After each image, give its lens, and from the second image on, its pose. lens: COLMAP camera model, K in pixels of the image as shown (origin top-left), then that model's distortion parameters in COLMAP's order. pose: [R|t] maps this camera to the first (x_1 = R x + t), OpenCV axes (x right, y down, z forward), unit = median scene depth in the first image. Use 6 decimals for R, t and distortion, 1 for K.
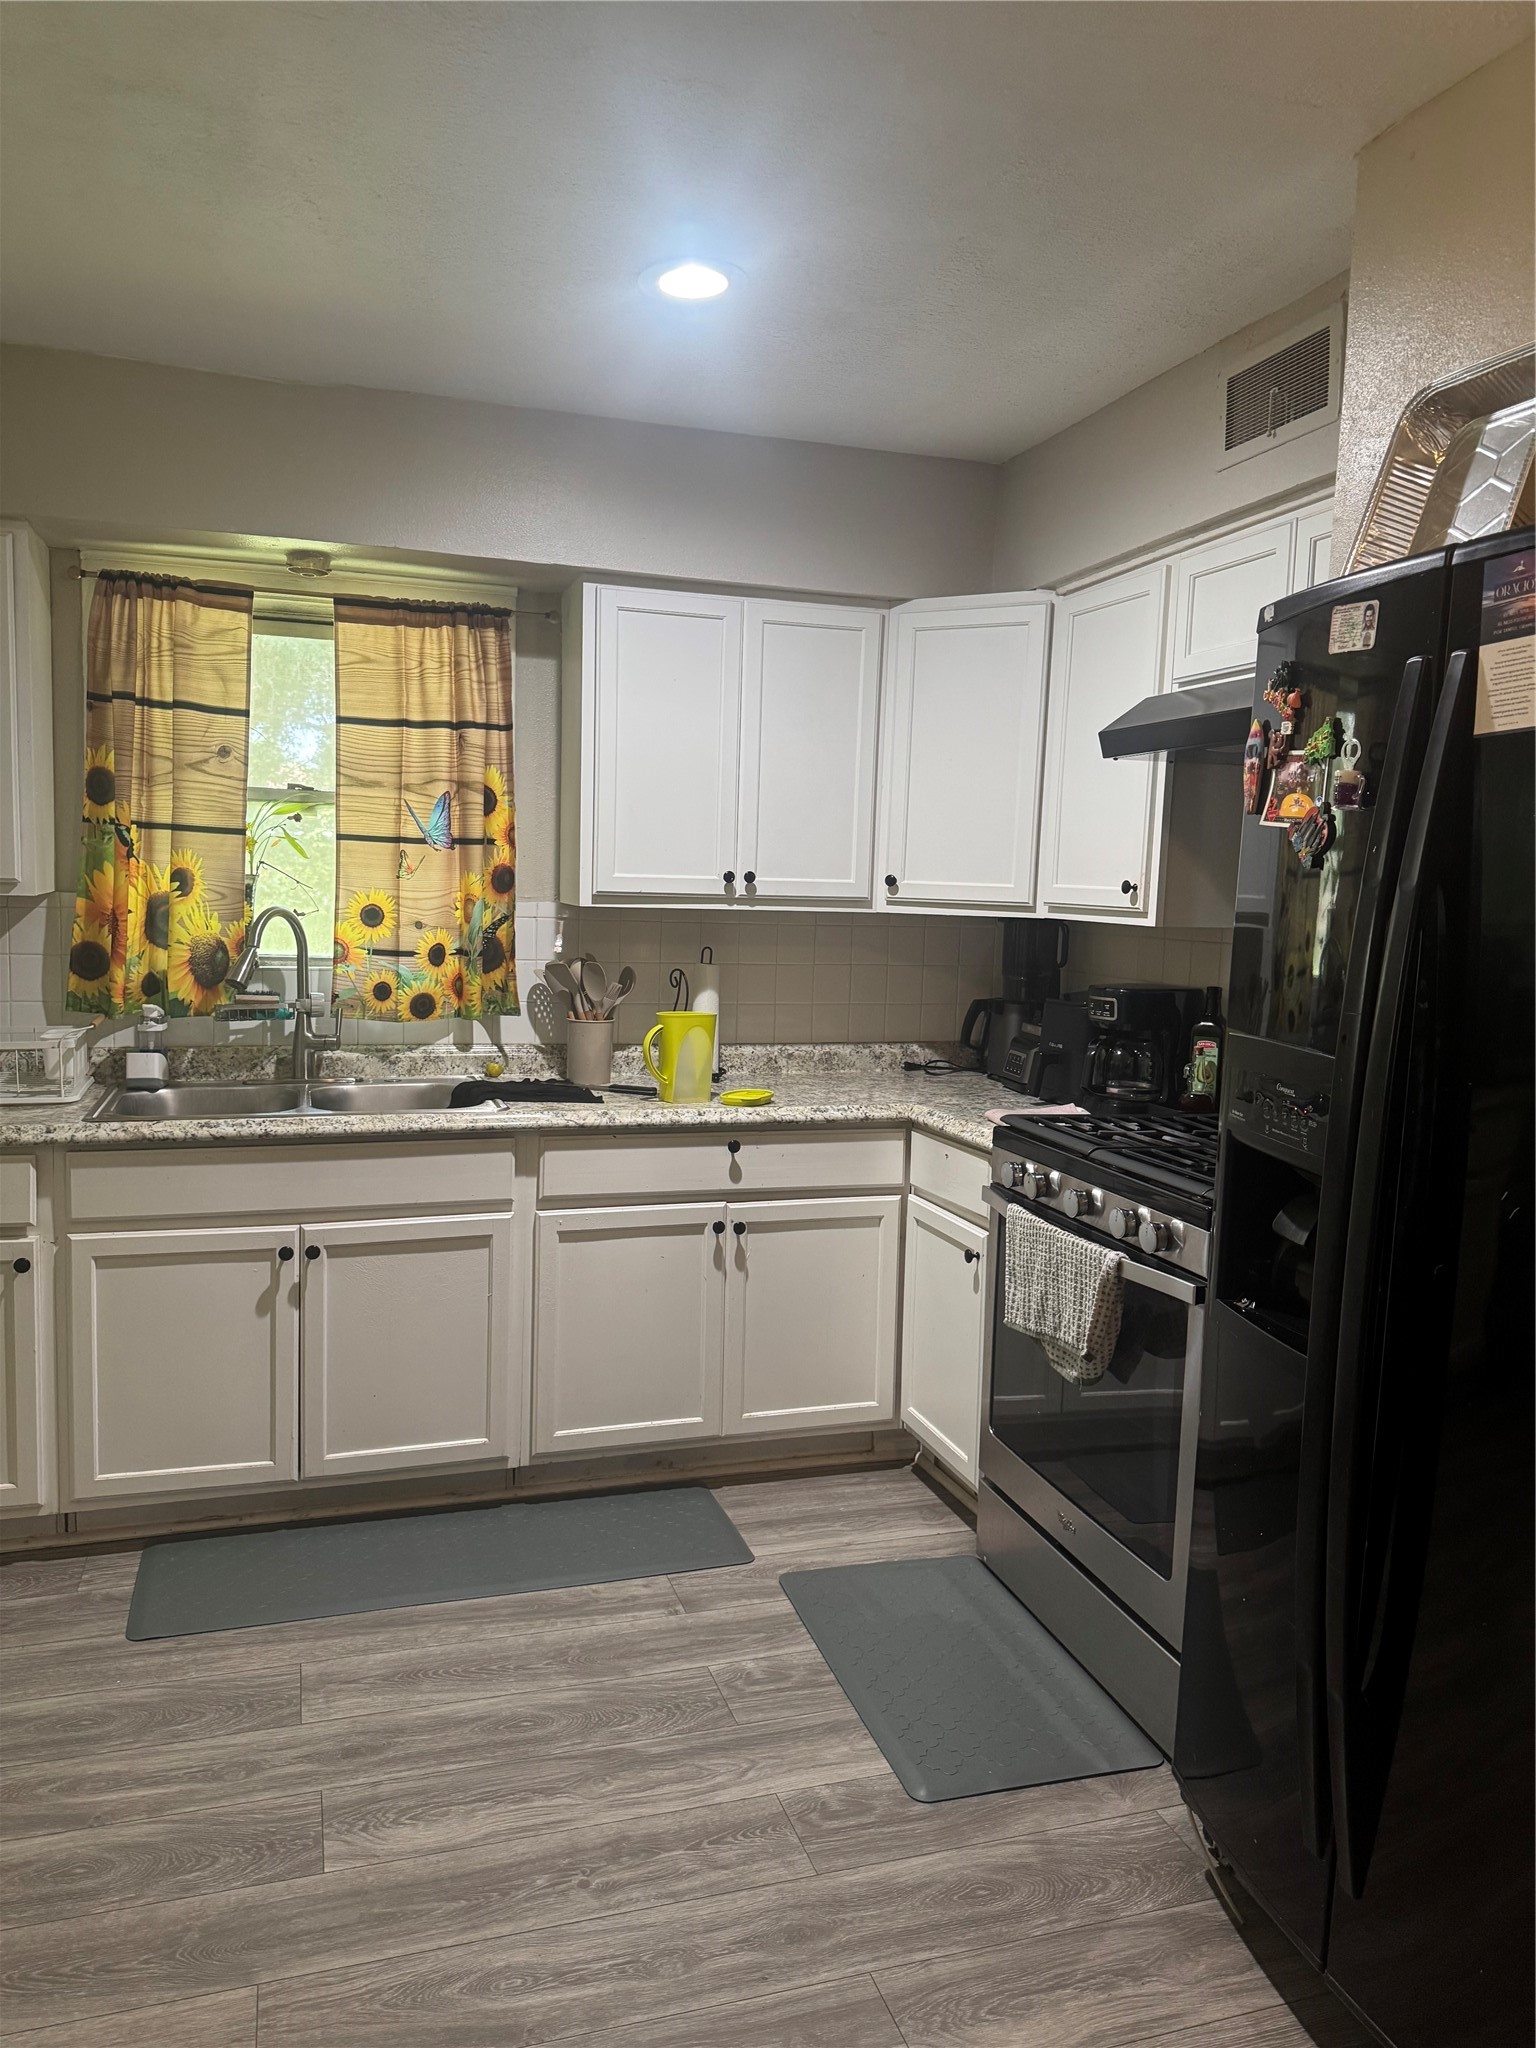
lens RADIAL K [[1434.5, 0, 768.0], [0, 1434.5, 1024.0], [0, 0, 1]] dist [0.027776, -0.023478]
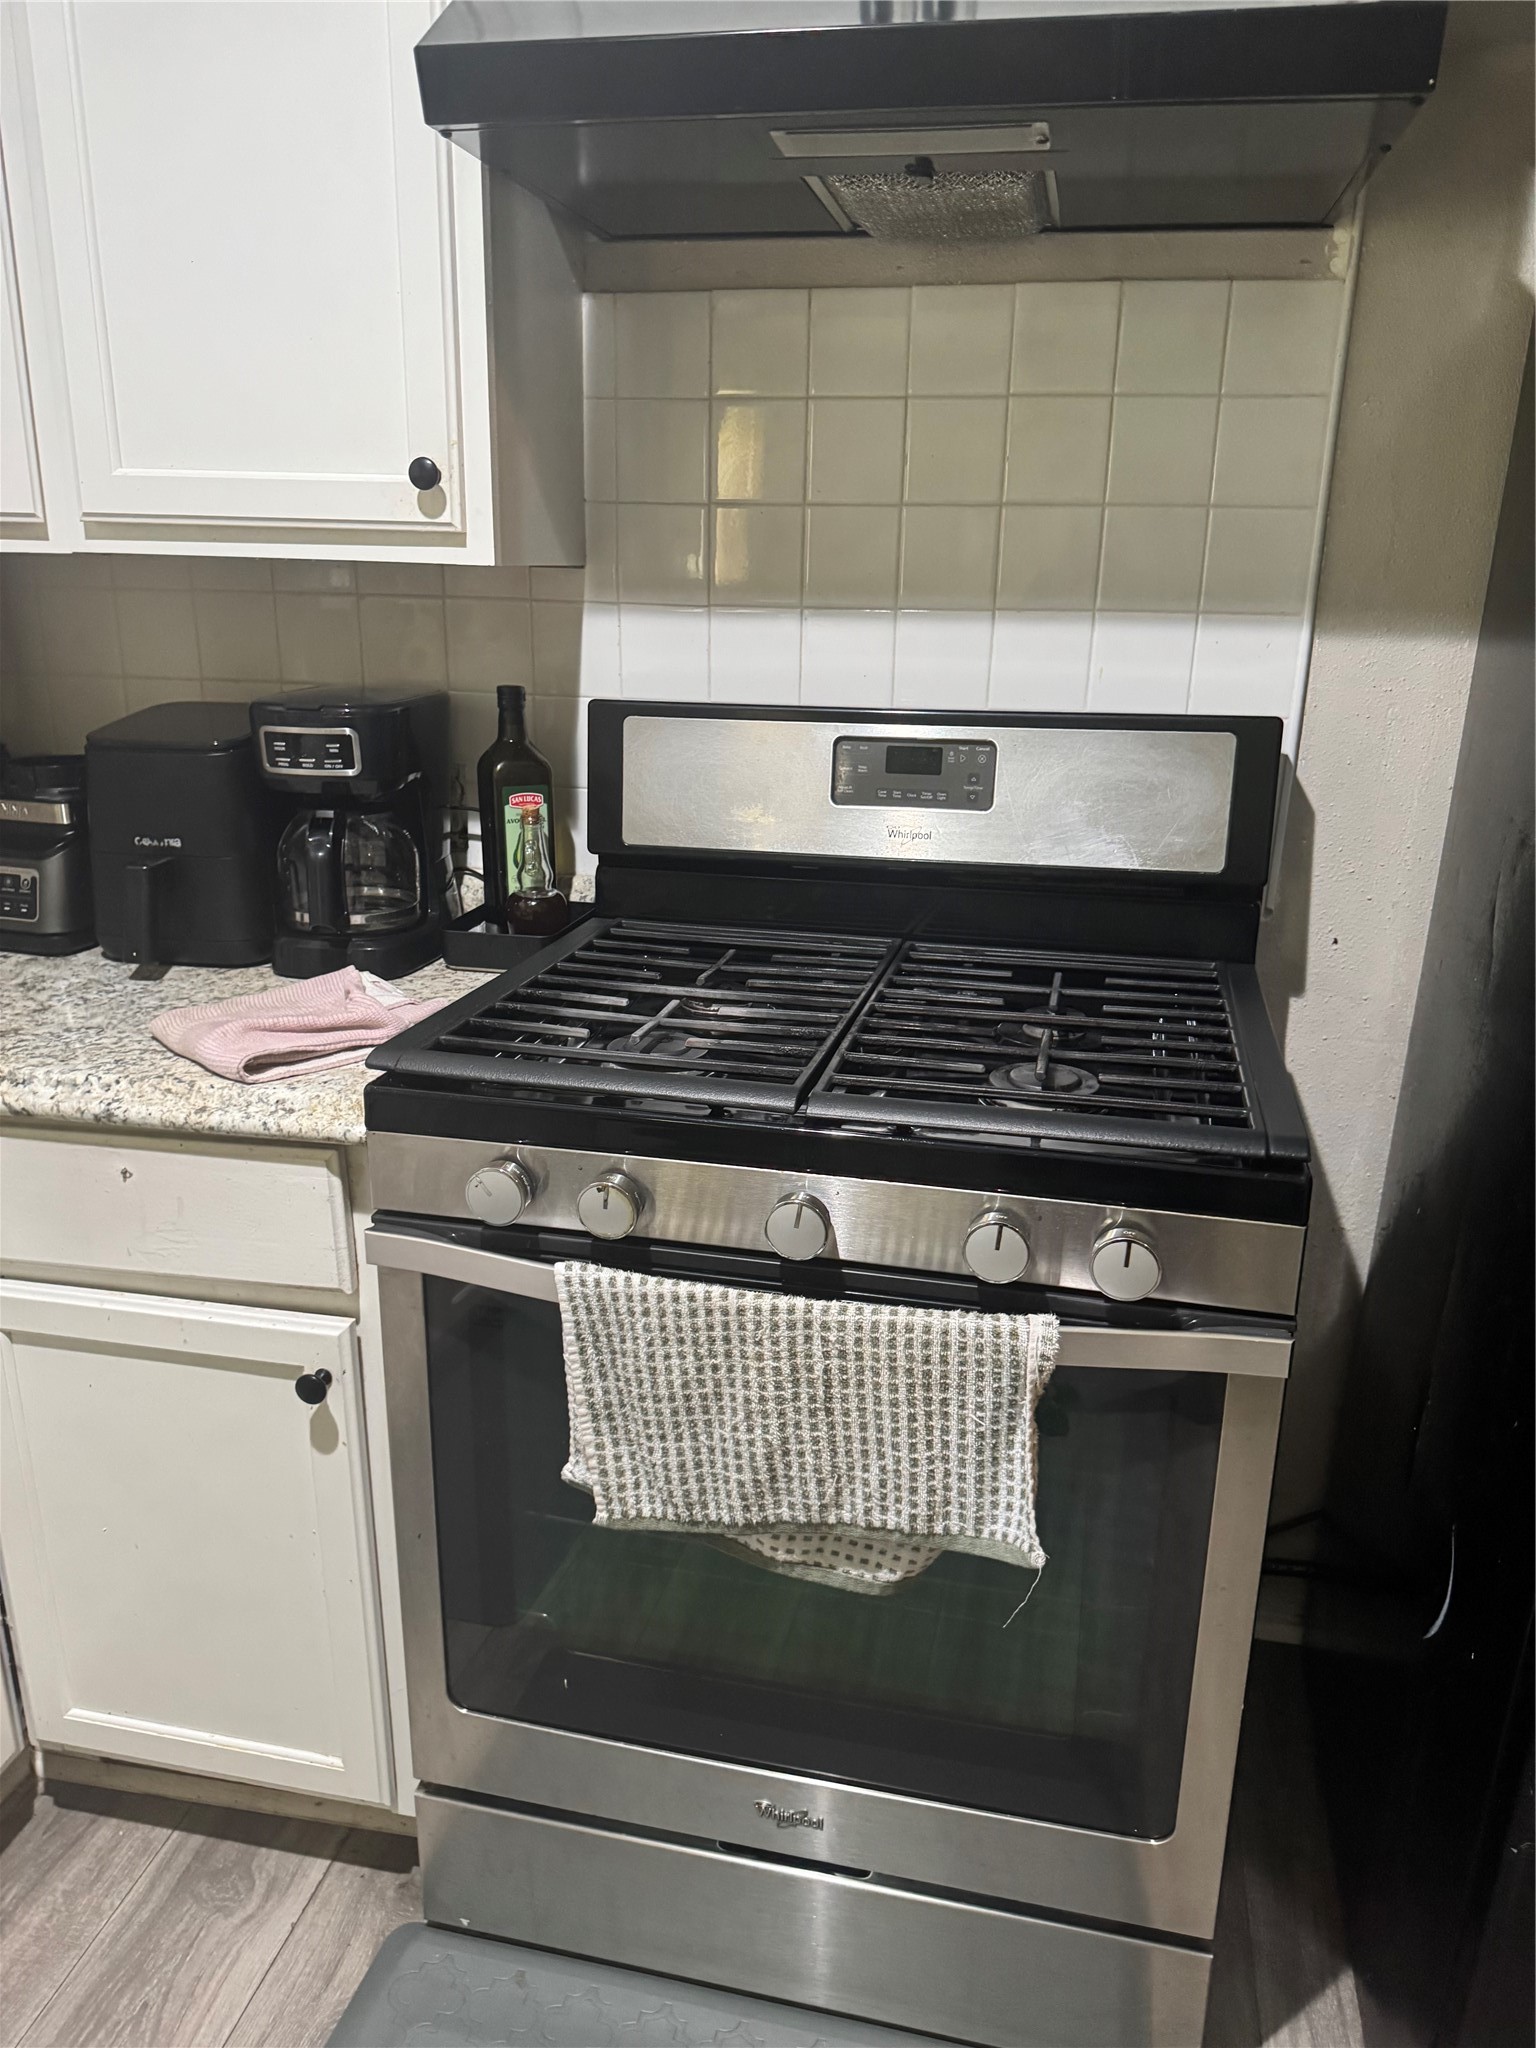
lens RADIAL K [[1446.7, 0, 768.0], [0, 1446.7, 1024.0], [0, 0, 1]] dist [0.041135, -0.052900]
pose [[0.494924, -0.285126, 0.820825, -0.116172], [0.081666, 0.955714, 0.282741, -0.051658], [-0.865090, -0.072901, 0.496290, 0.677129]]
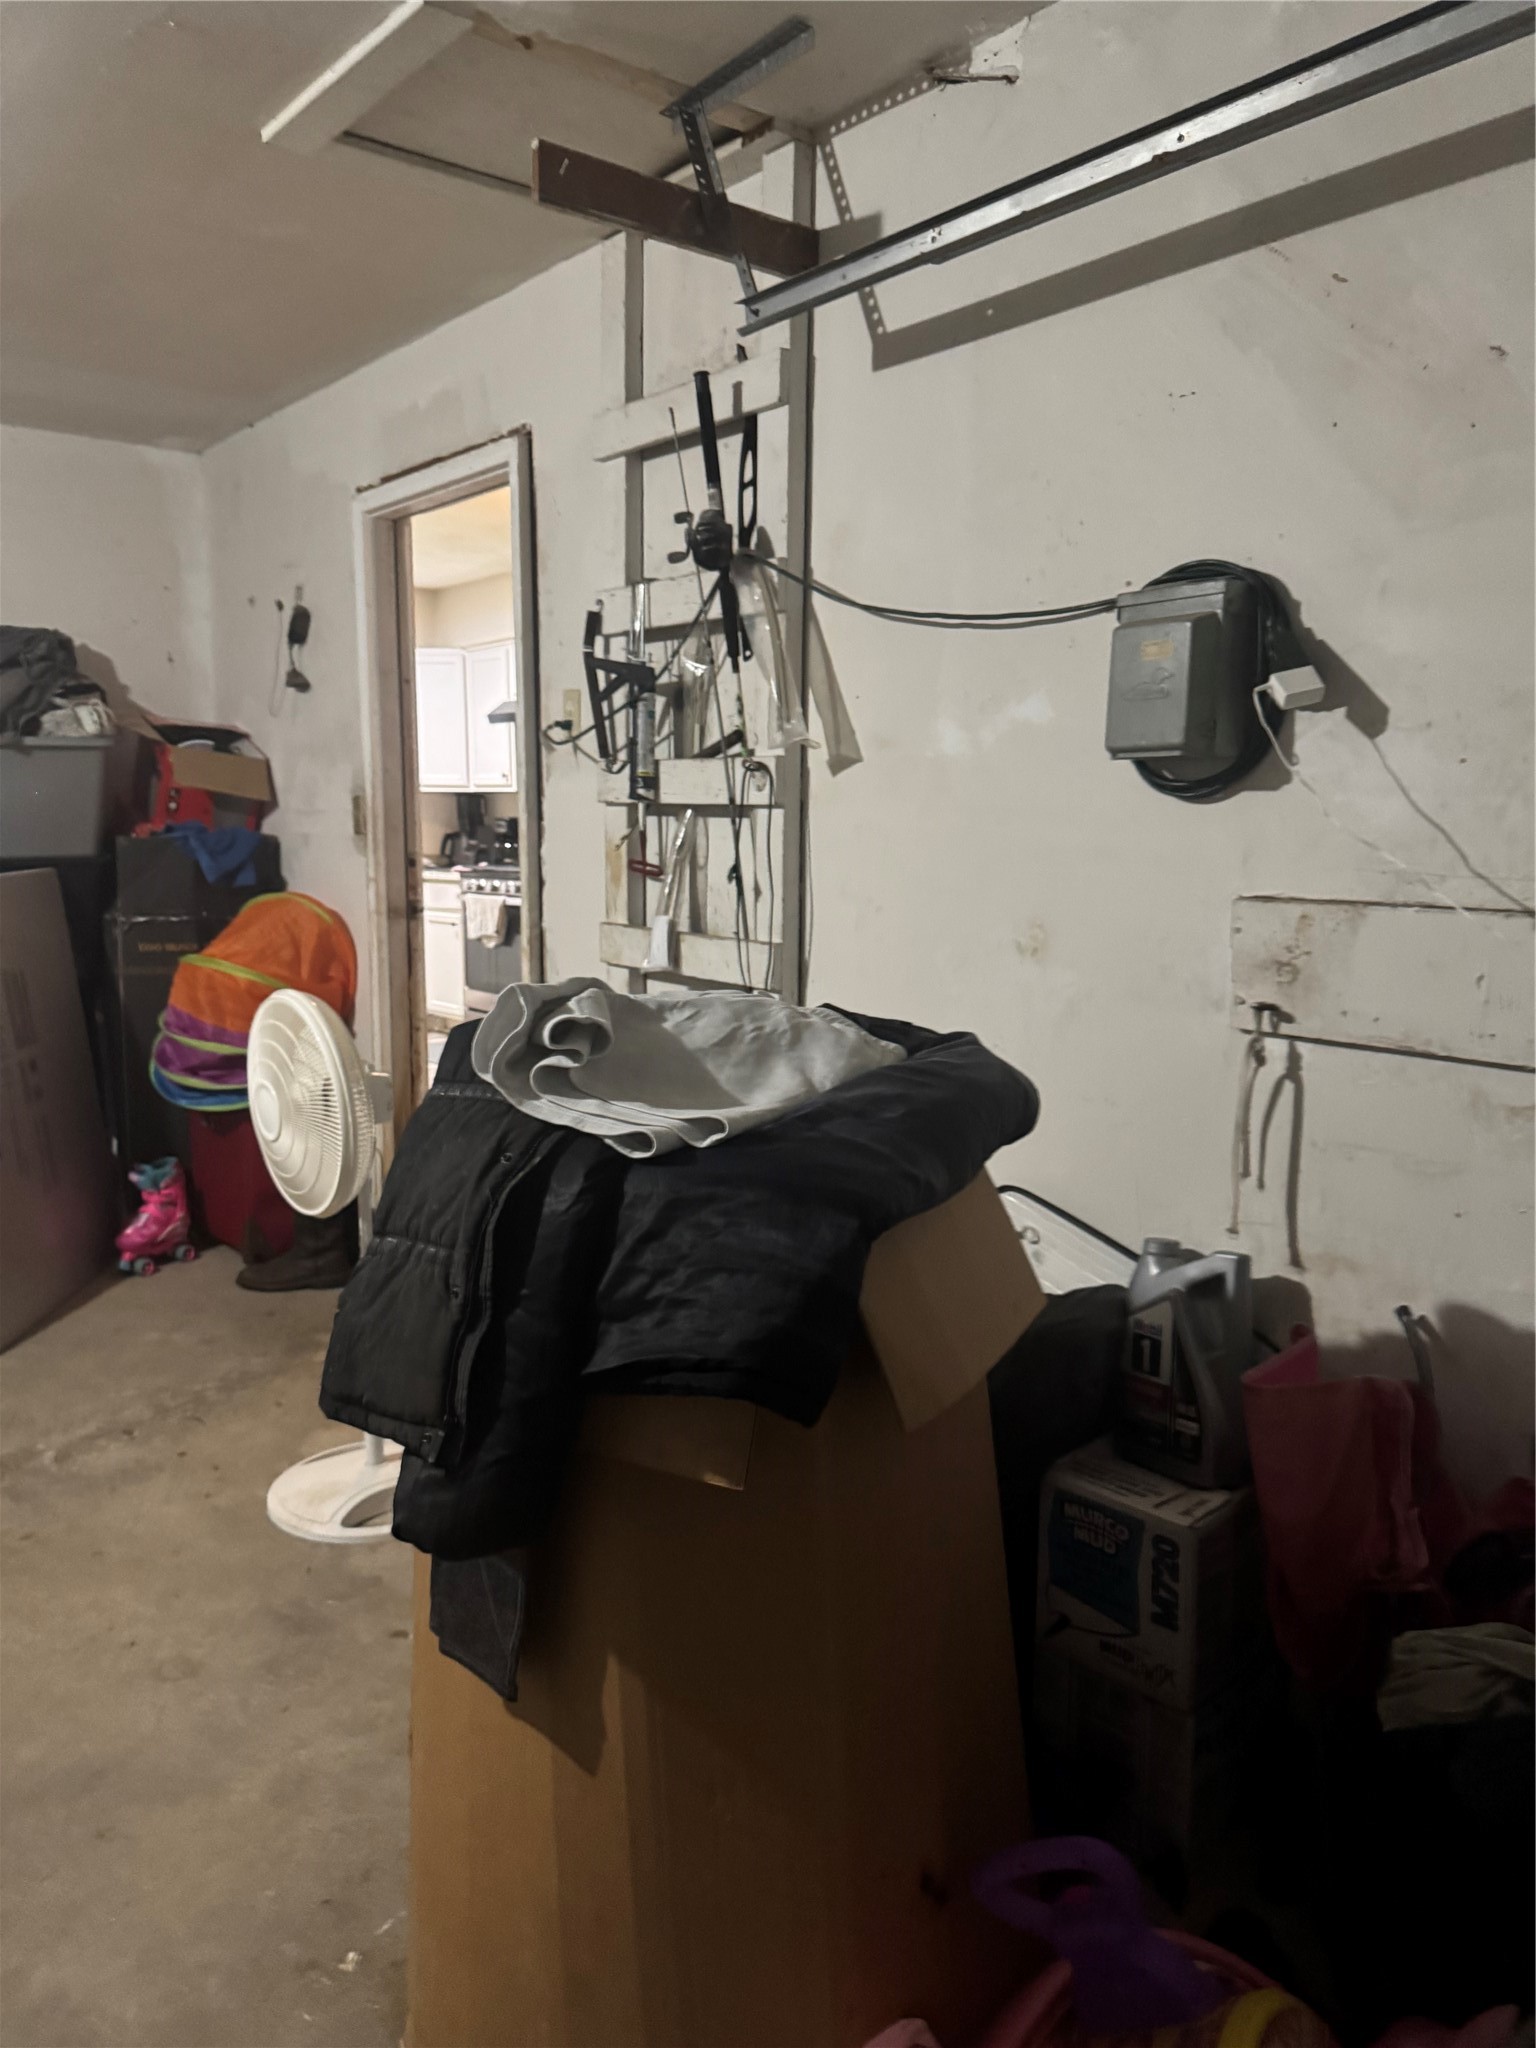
lens RADIAL K [[1434.5, 0, 768.0], [0, 1434.5, 1024.0], [0, 0, 1]] dist [0.027776, -0.023478]
pose [[0.931430, -0.092145, 0.352061, -0.243309], [0.069098, 0.994595, 0.077505, 0.173430], [-0.357299, -0.047864, 0.932763, -1.525788]]
